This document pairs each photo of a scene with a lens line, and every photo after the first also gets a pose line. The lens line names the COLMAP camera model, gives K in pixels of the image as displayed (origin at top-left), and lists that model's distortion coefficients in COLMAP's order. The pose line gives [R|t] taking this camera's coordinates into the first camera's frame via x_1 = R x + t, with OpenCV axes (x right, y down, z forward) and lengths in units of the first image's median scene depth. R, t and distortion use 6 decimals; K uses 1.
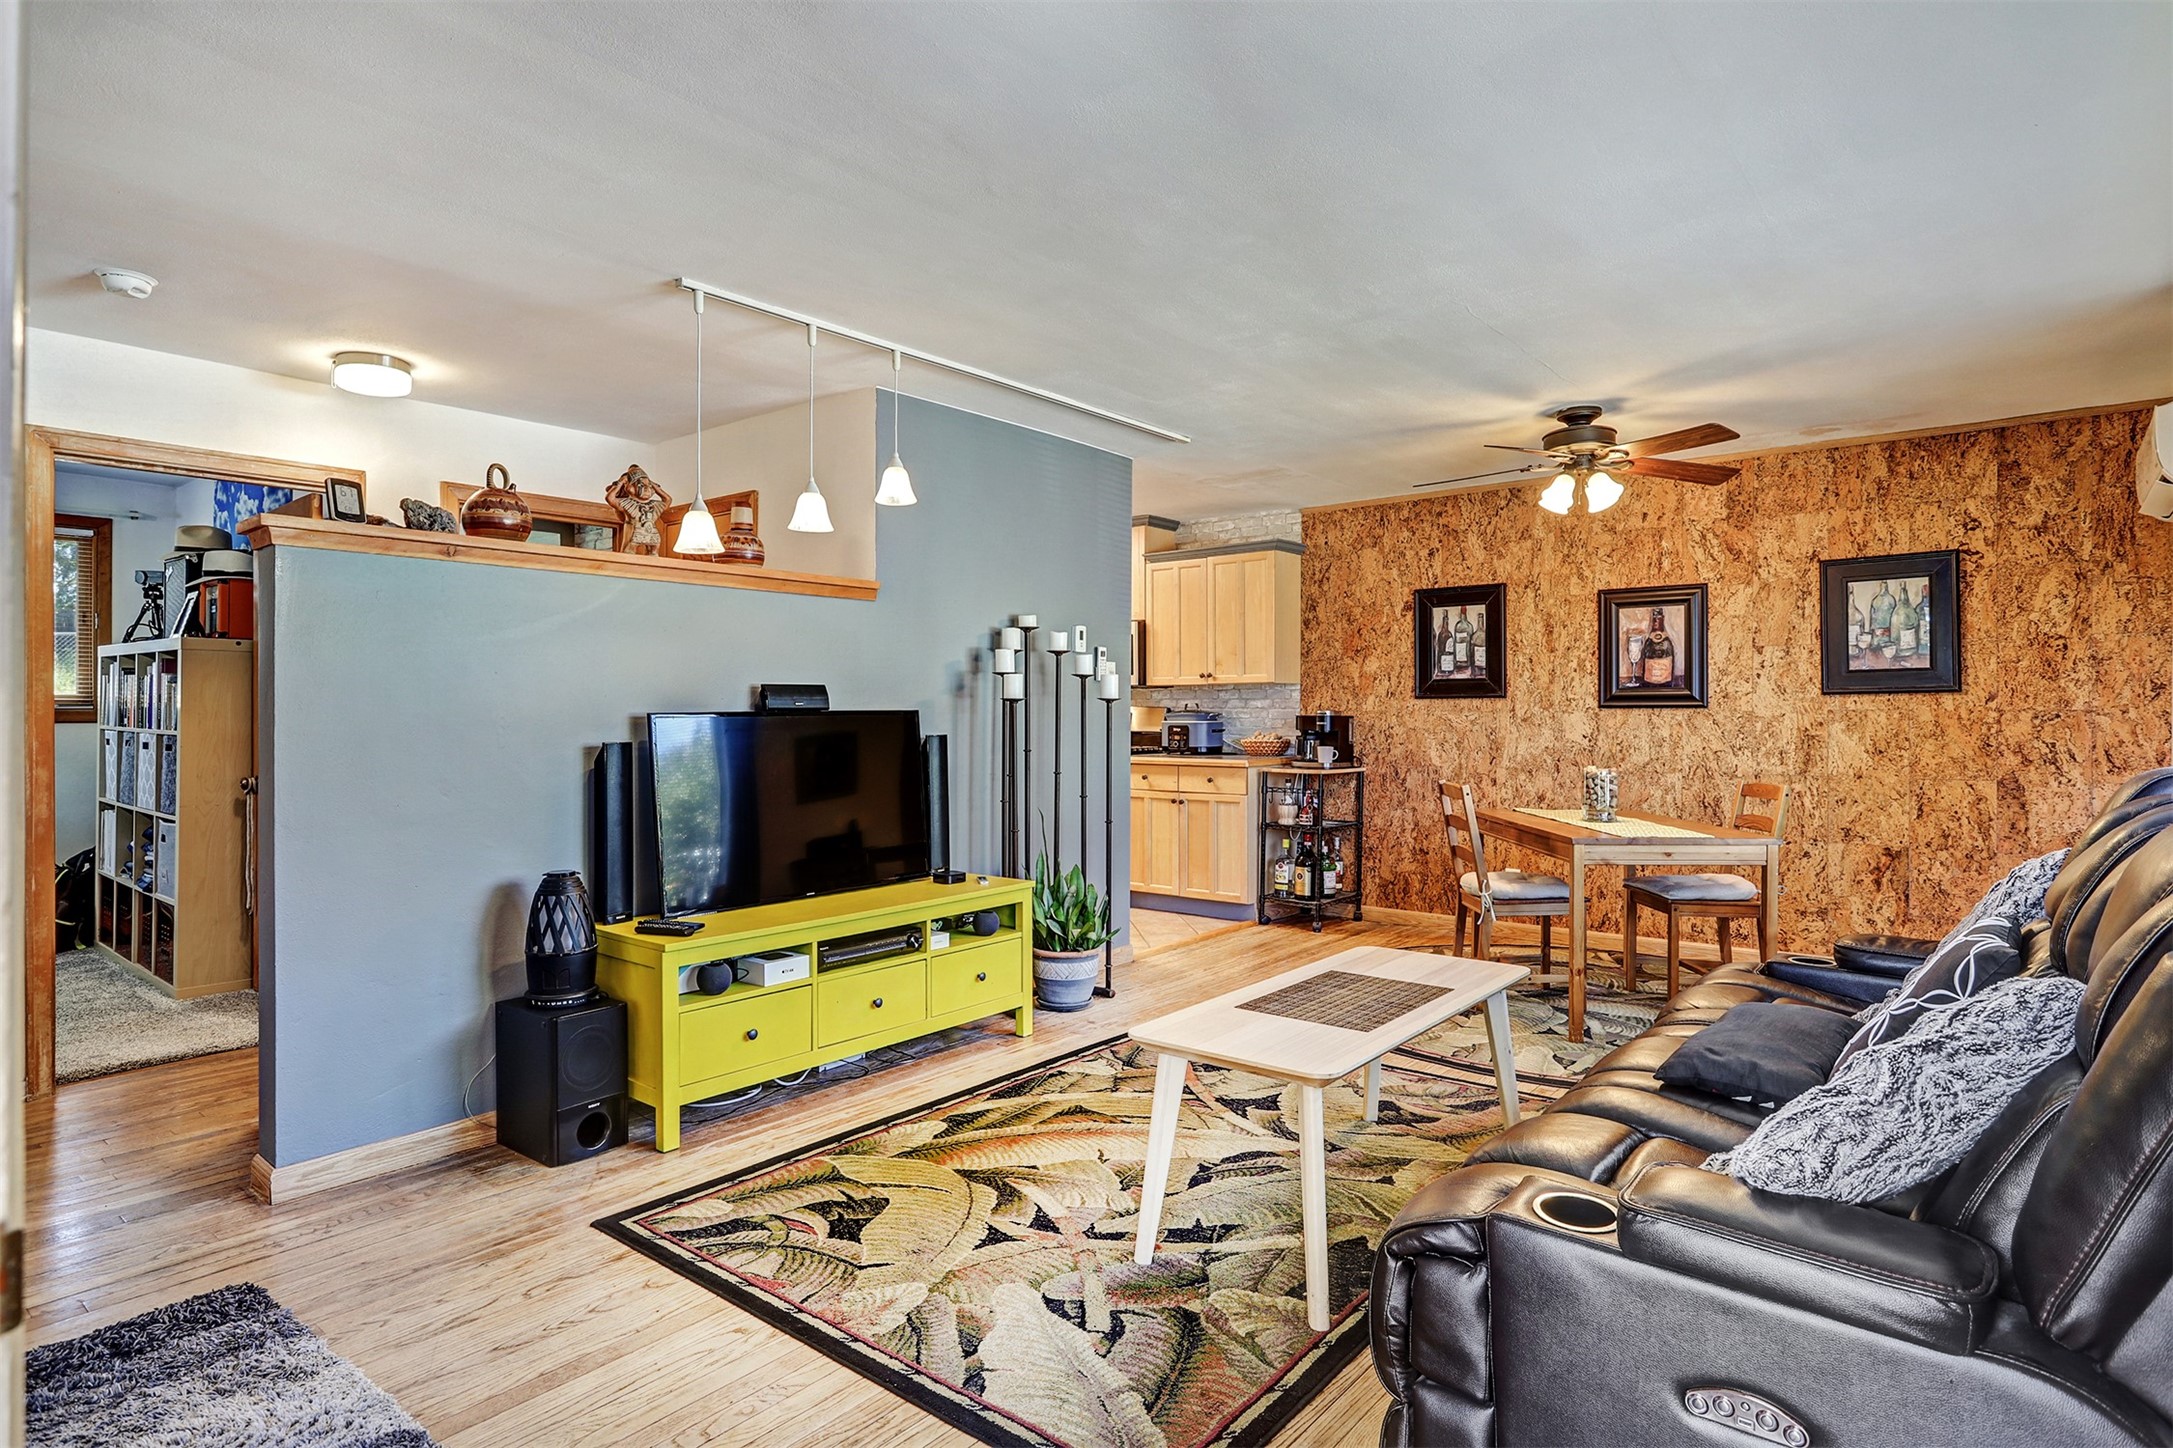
lens RADIAL K [[1156.7, 0, 1092.5], [0, 1156.7, 713.9], [0, 0, 1]] dist [-0.003267, 0.000671]
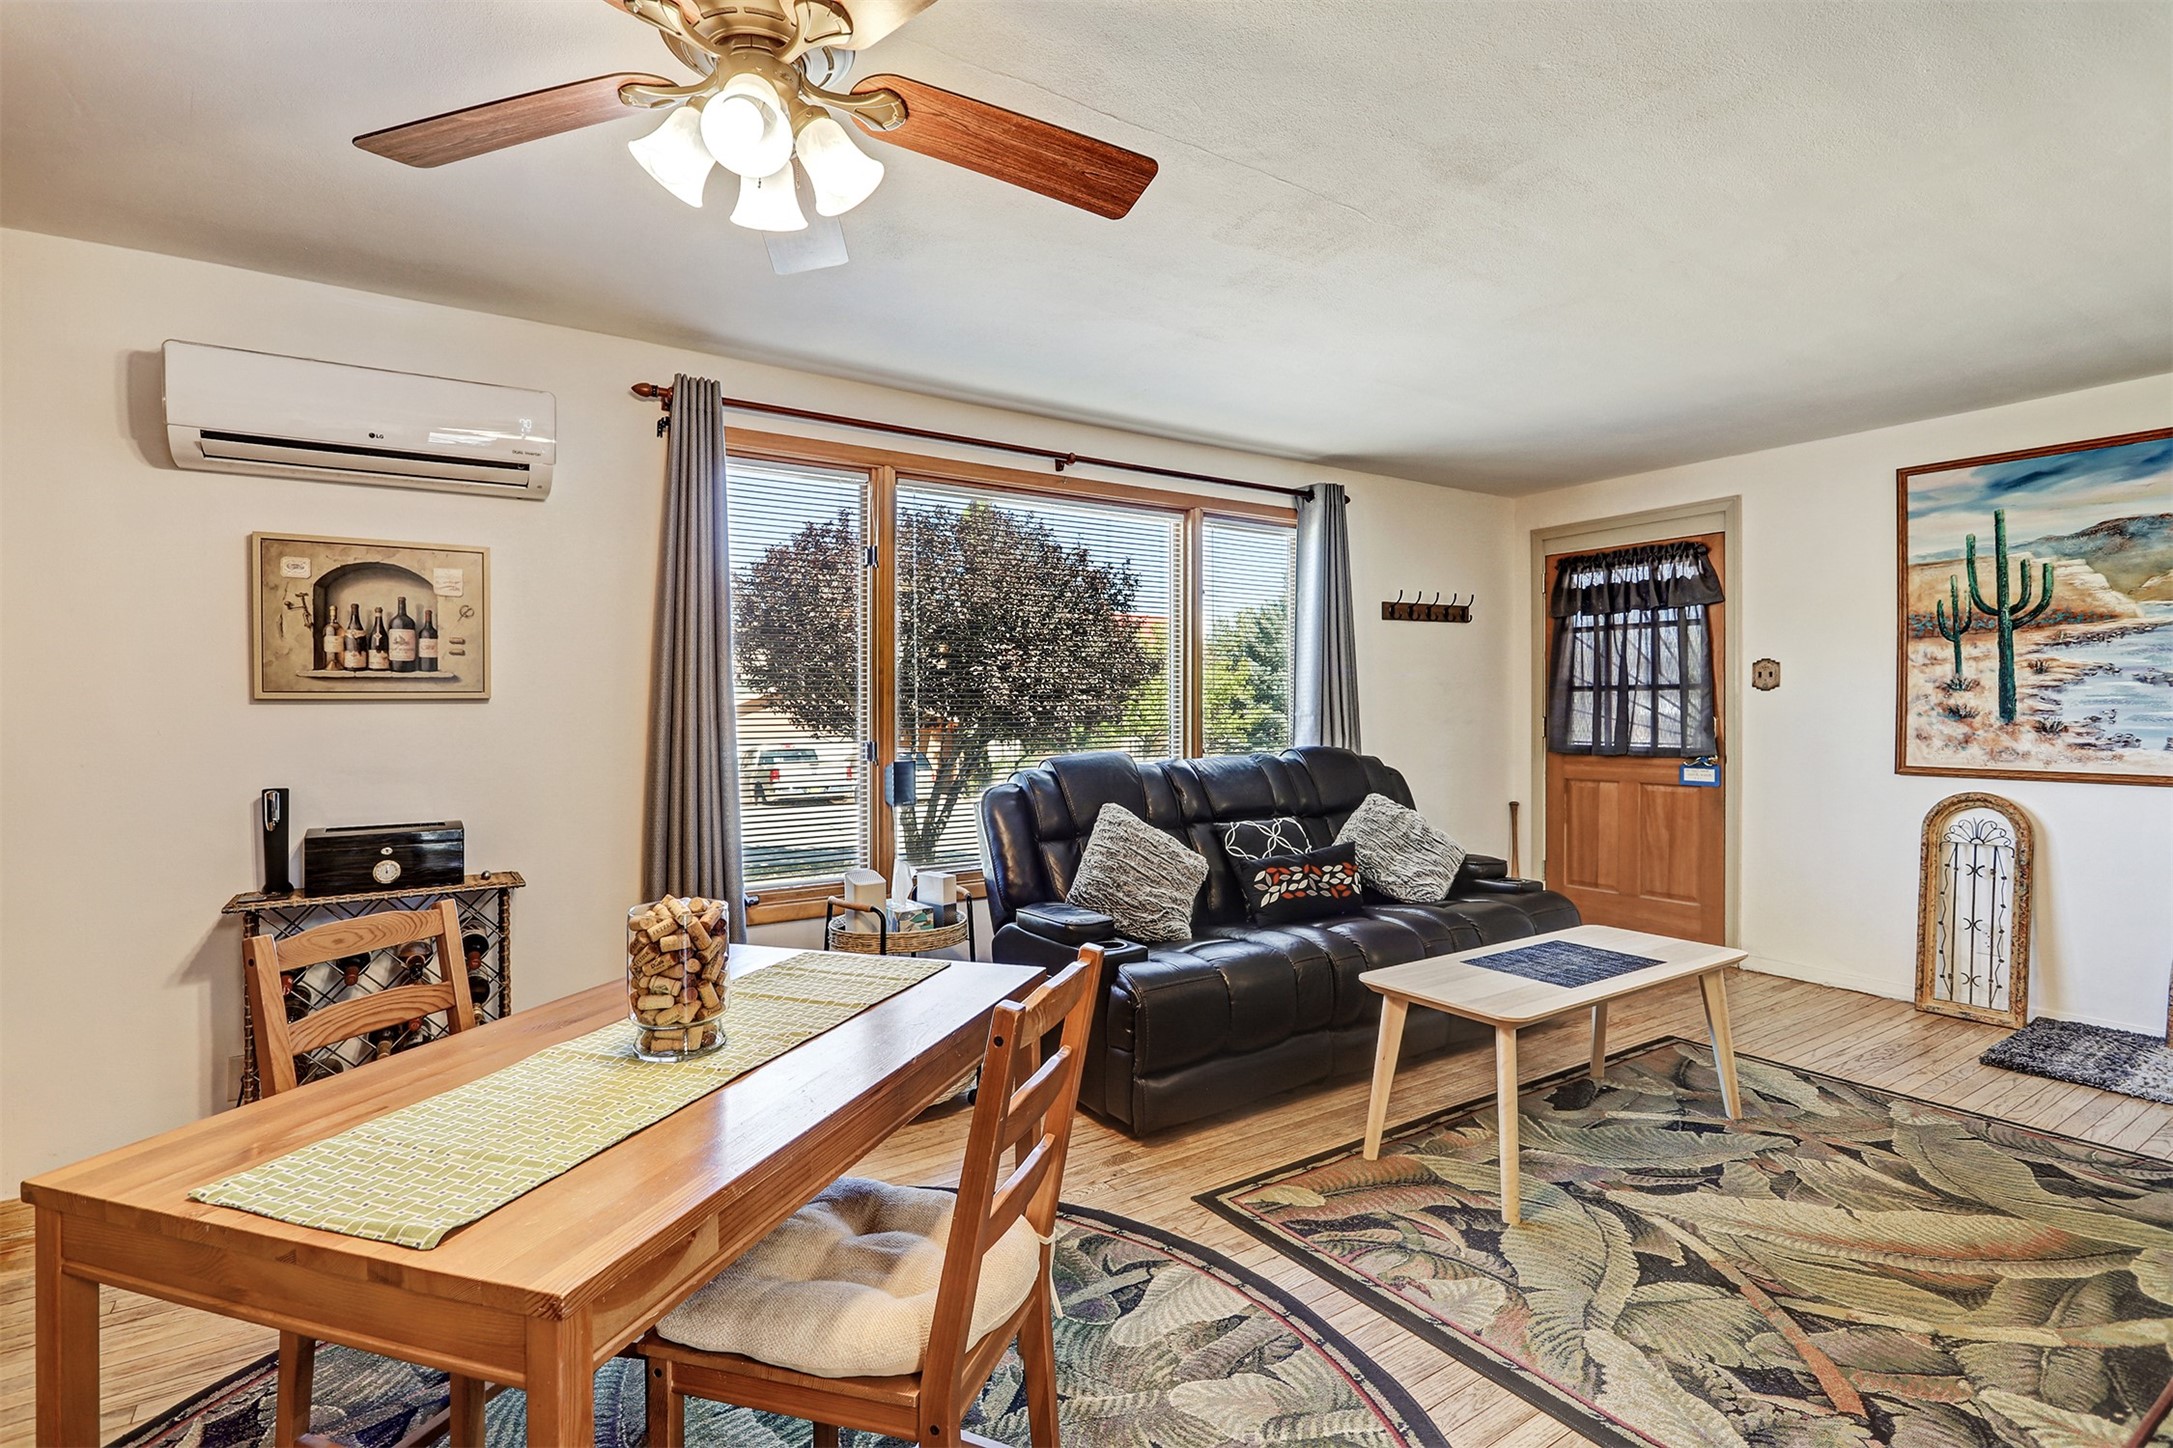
lens RADIAL K [[1039.0, 0, 1086.5], [0, 1039.0, 724.0], [0, 0, 1]] dist [-0.002613, 0.000497]
pose [[-0.956388, 0.009318, 0.291950, 0.198724], [0.012903, 0.999863, 0.010354, -0.007973], [-0.291813, 0.013669, -0.956378, 1.145562]]
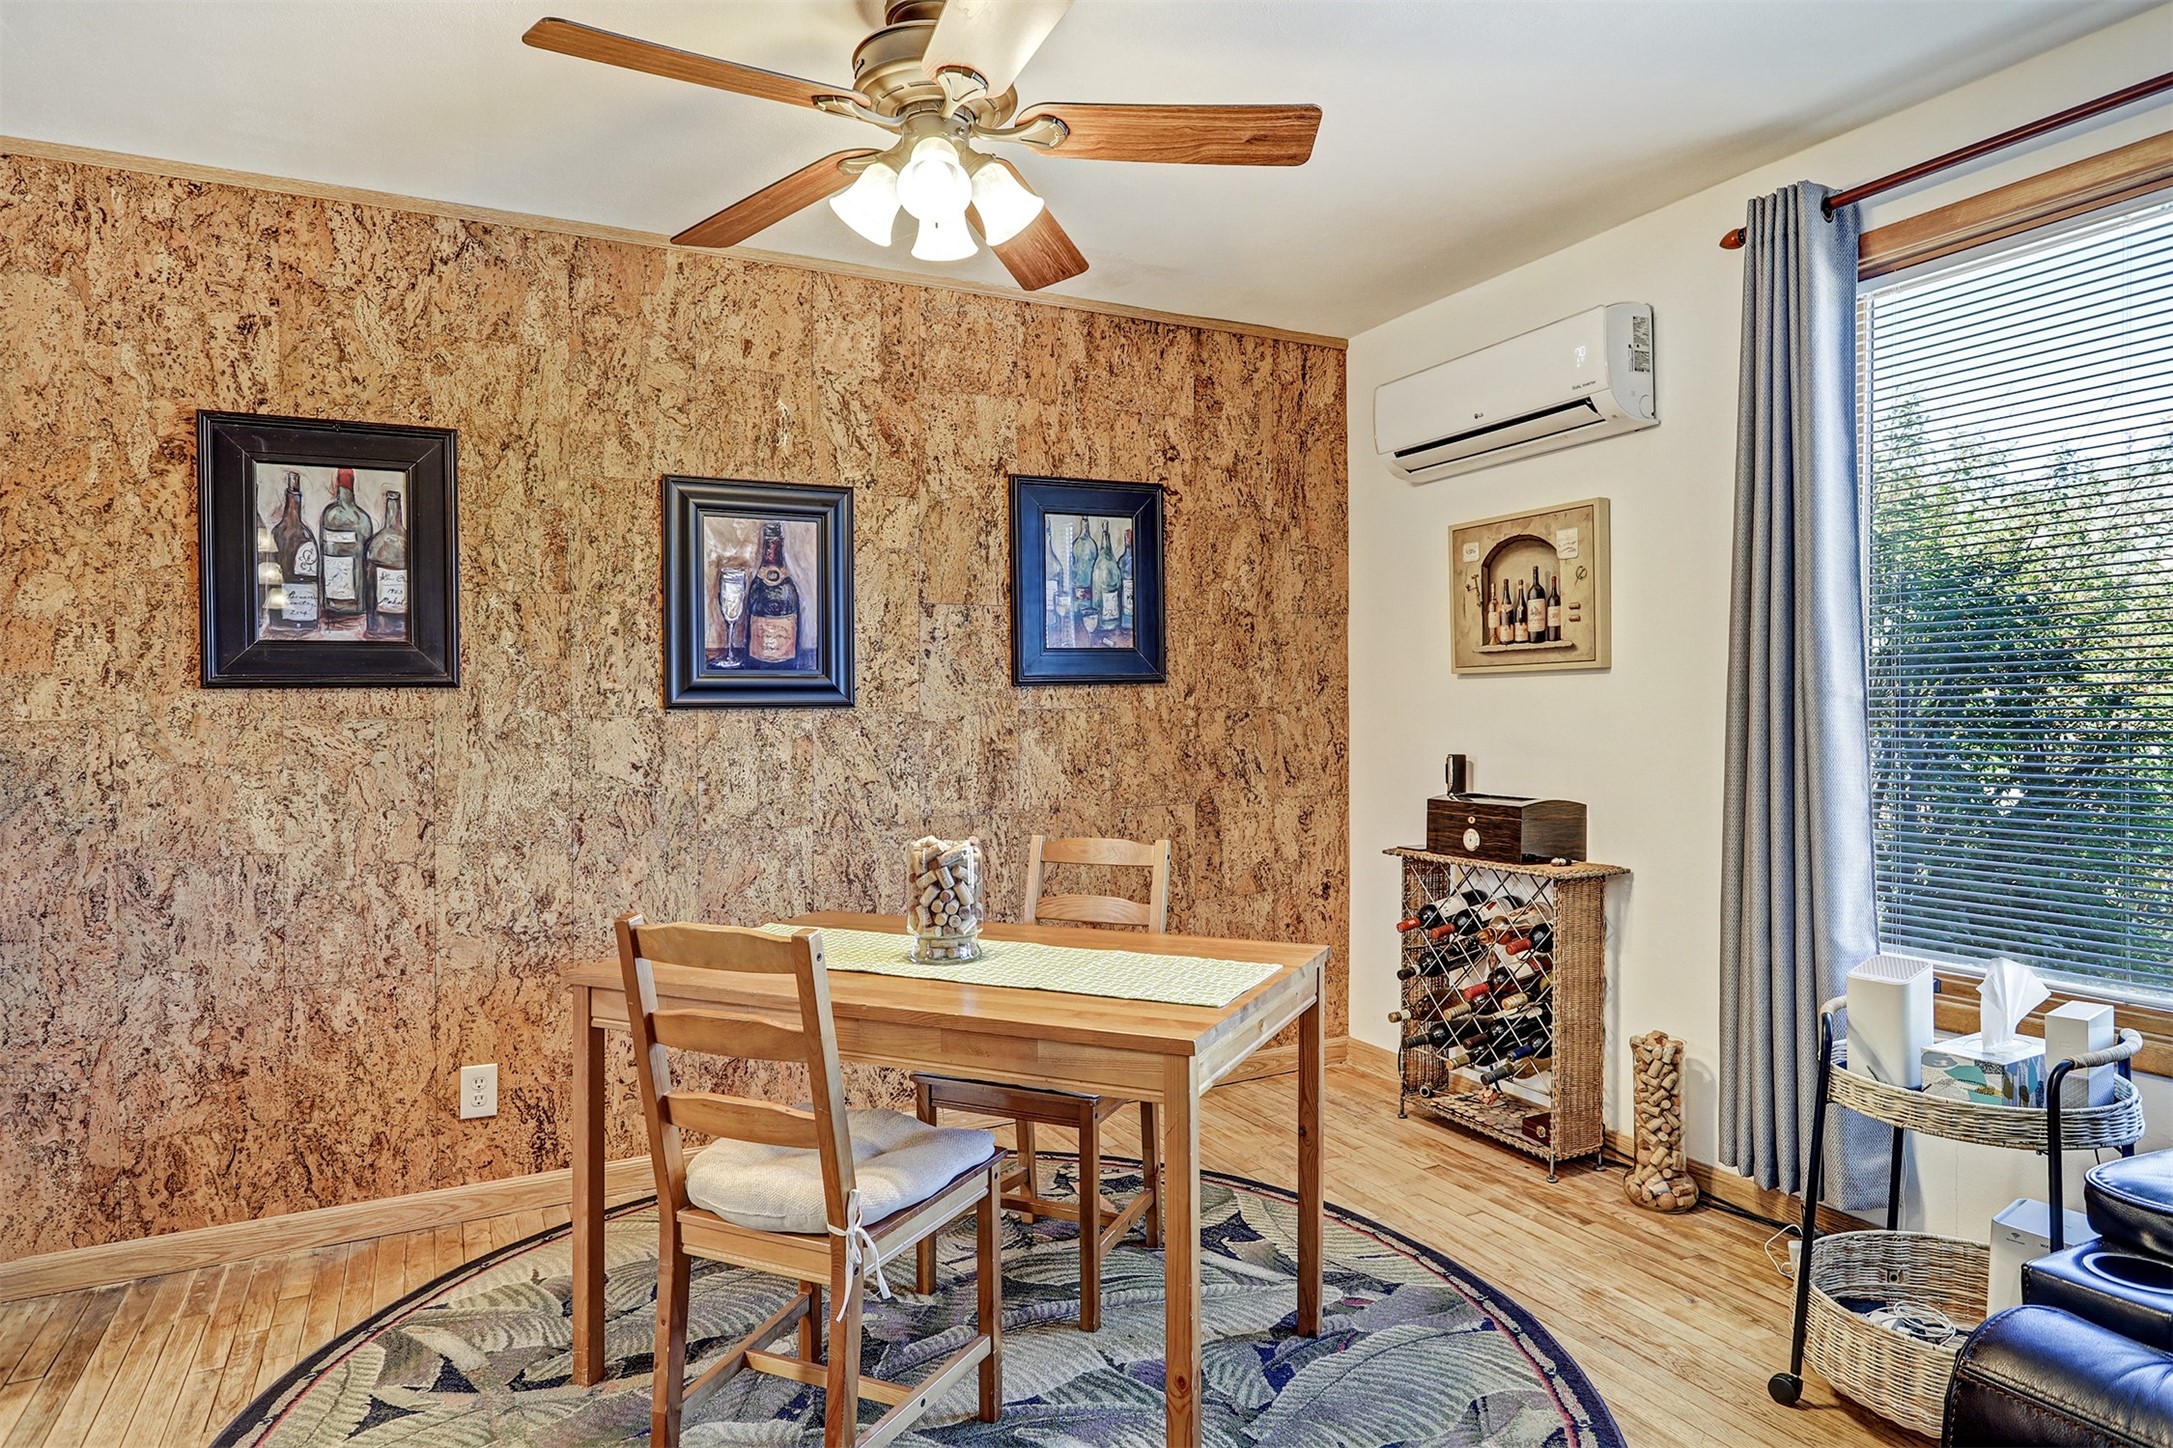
lens RADIAL K [[1248.7, 0, 1079.2], [0, 1248.7, 719.3], [0, 0, 1]] dist [-0.001929, 0.000991]
pose [[0.408237, -0.011122, 0.912808, 0.017154], [0.012551, 0.999900, 0.006570, -0.002074], [-0.912790, 0.008775, 0.408336, 0.679099]]
